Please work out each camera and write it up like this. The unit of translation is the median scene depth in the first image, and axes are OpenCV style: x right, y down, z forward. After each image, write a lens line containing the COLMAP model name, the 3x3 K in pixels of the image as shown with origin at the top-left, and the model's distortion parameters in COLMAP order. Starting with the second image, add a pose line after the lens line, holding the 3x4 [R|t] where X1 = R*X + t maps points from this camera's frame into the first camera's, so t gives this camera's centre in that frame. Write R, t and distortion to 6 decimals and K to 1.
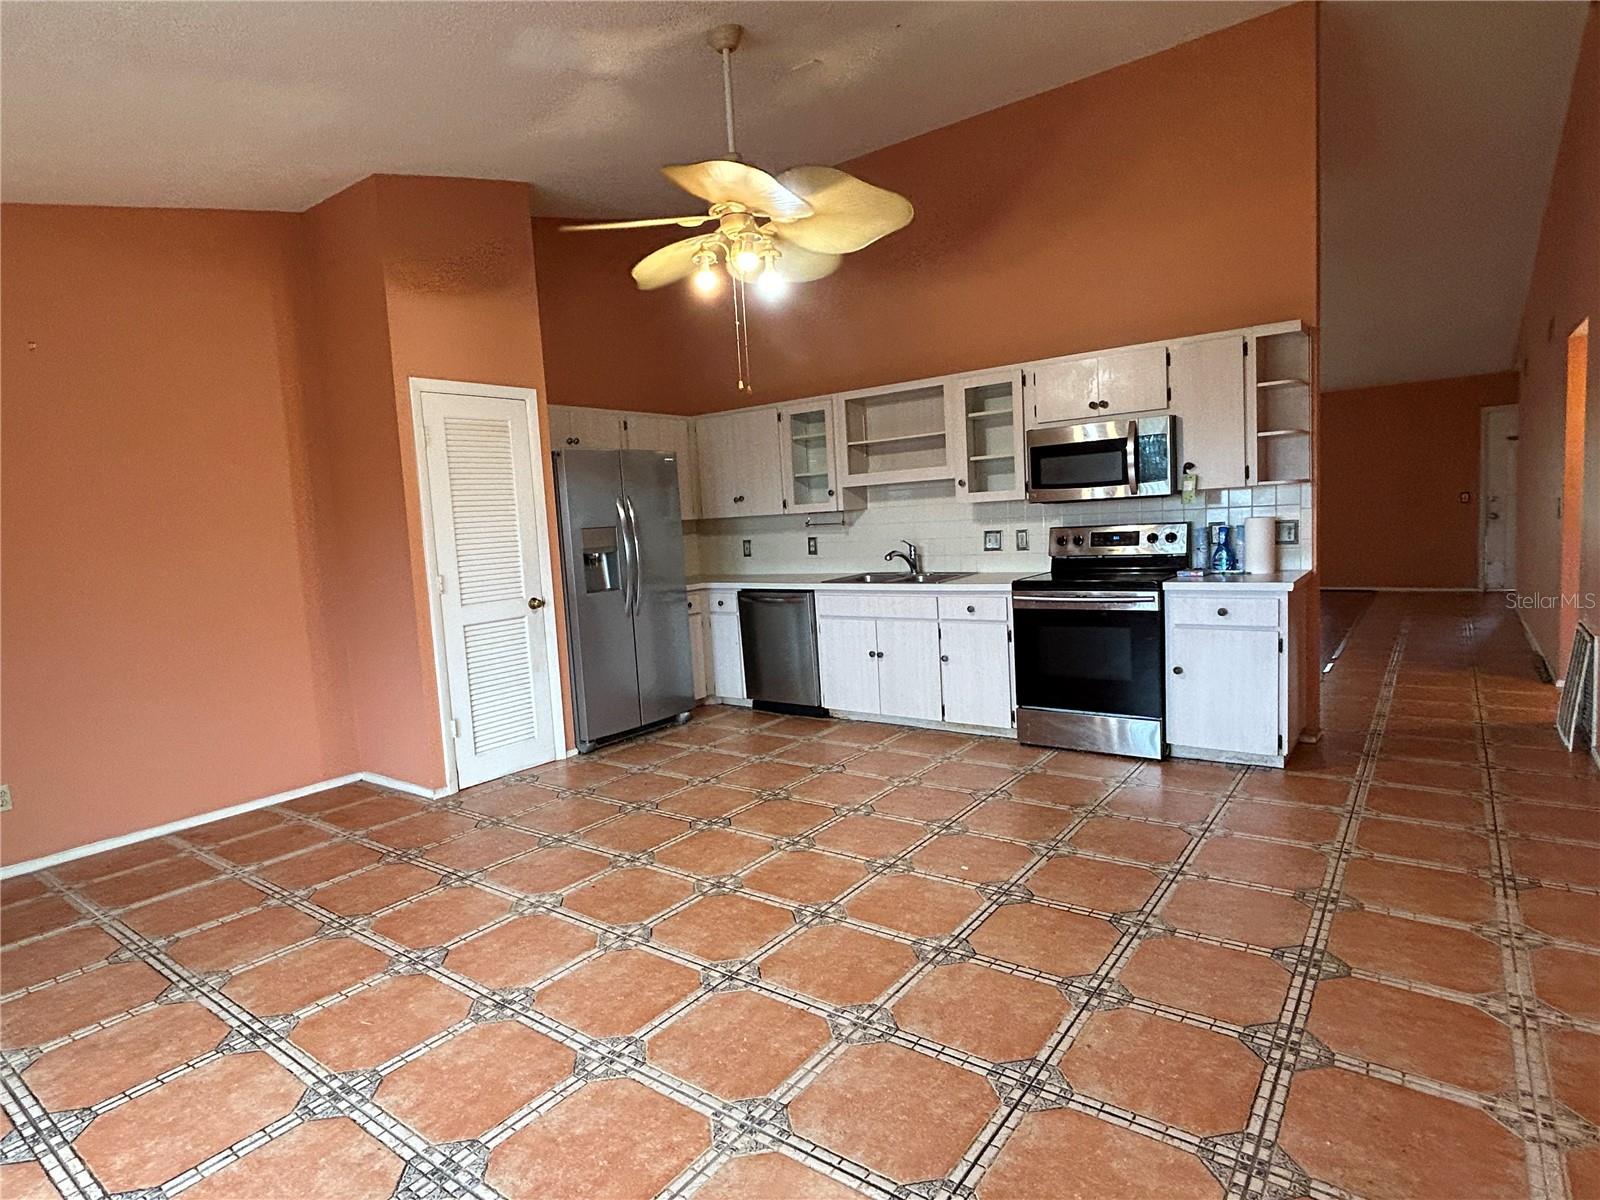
lens RADIAL K [[864.9, 0, 789.4], [0, 864.9, 600.9], [0, 0, 1]] dist [0.003812, -0.004403]
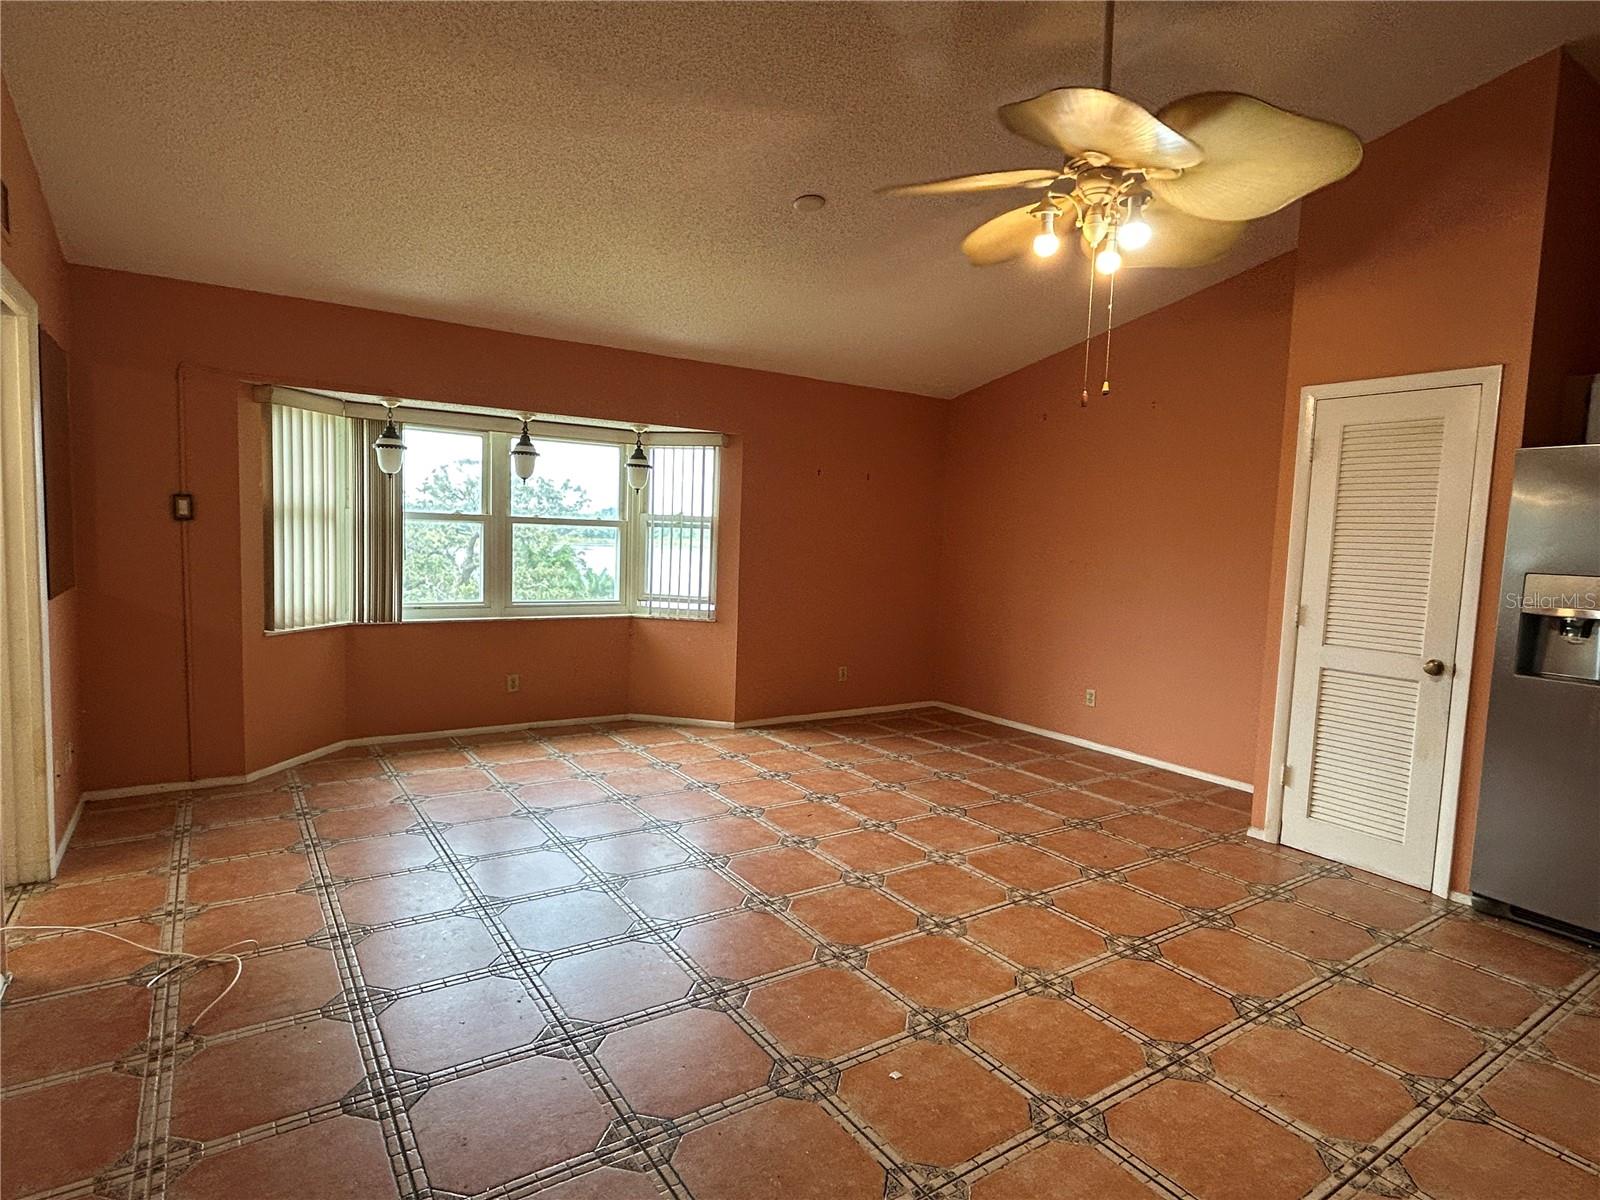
lens RADIAL K [[864.9, 0, 790.8], [0, 864.9, 601.3], [0, 0, 1]] dist [0.003812, -0.004403]
pose [[-0.330379, 0.124714, -0.935573, 0.752118], [-0.108222, 0.979689, 0.168811, -0.156964], [0.937623, 0.157021, -0.310172, 0.968239]]
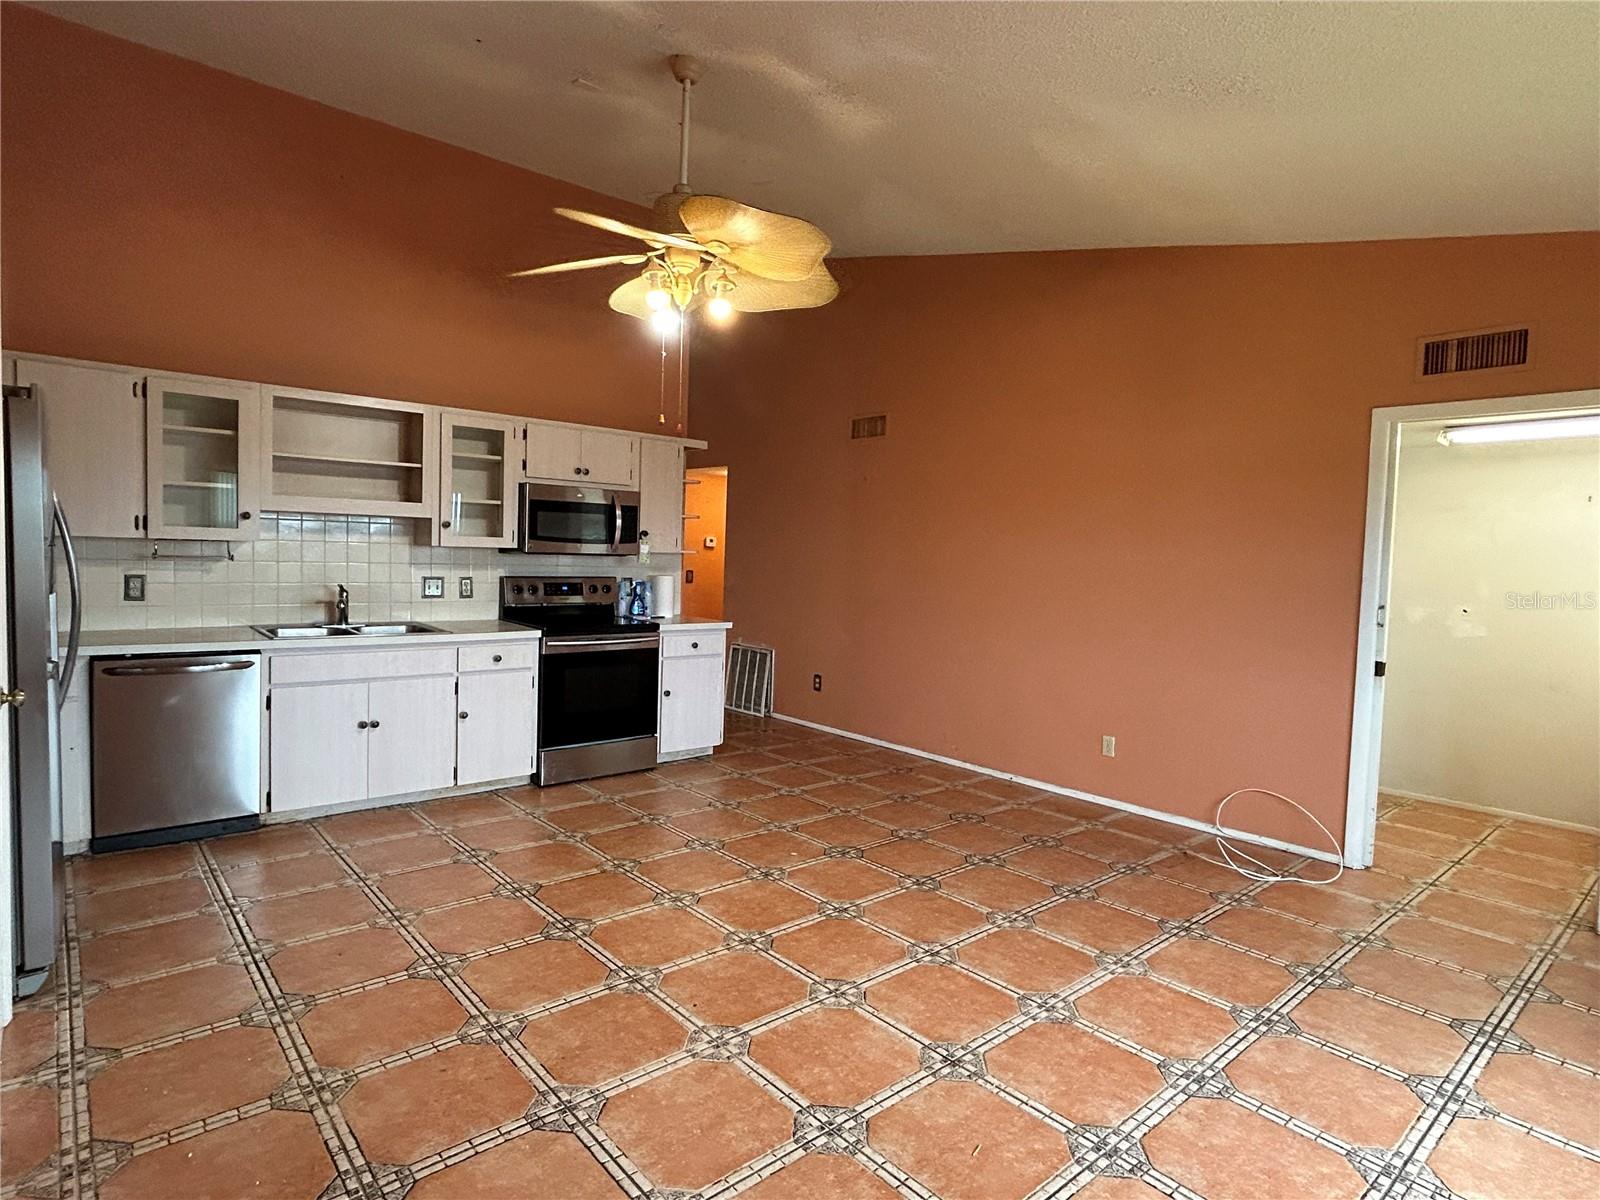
lens RADIAL K [[864.9, 0, 795.2], [0, 864.9, 598.5], [0, 0, 1]] dist [0.003812, -0.004403]
pose [[0.207186, 0.011355, 0.978236, -0.907981], [0.051546, 0.998417, -0.022506, -0.025146], [-0.976943, 0.055087, 0.206272, 0.650455]]
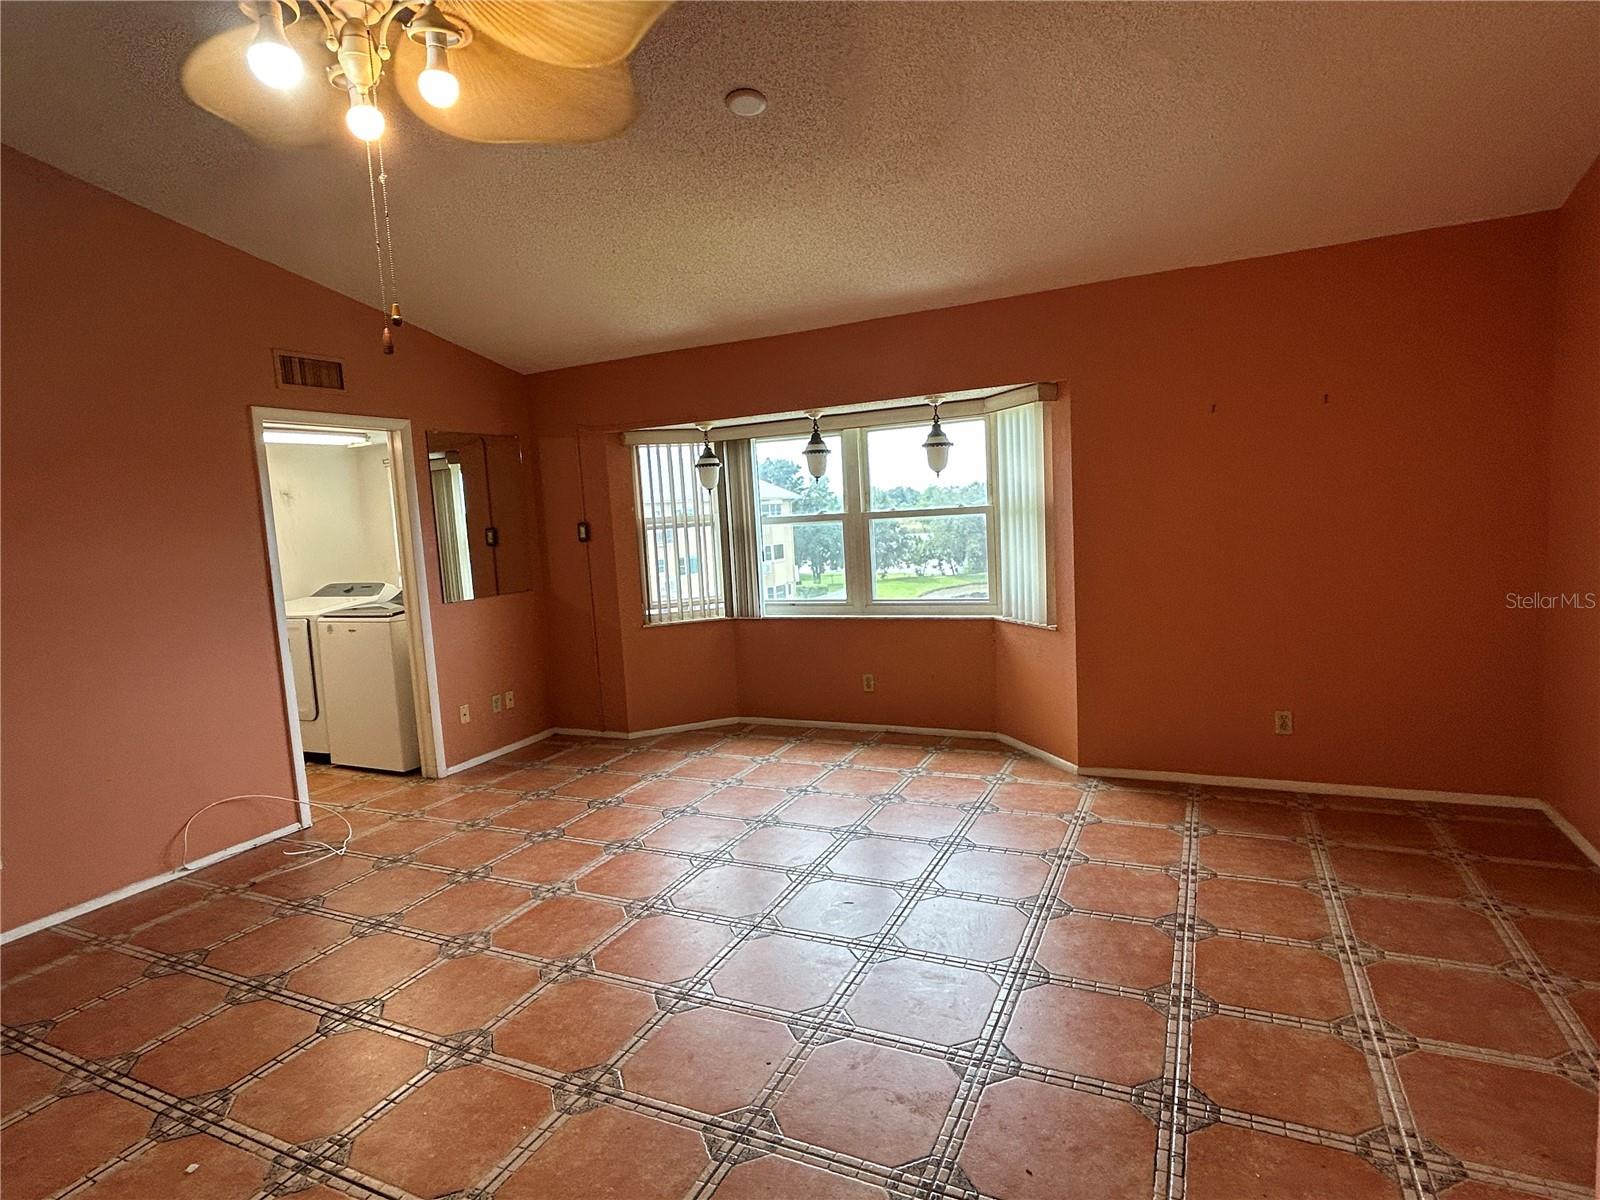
lens RADIAL K [[864.9, 0, 791.2], [0, 864.9, 602.0], [0, 0, 1]] dist [0.003812, -0.004403]
pose [[-0.974056, 0.136840, -0.180248, -0.152019], [0.097683, 0.972688, 0.210563, -0.168954], [0.204138, 0.187493, -0.960819, 1.460610]]
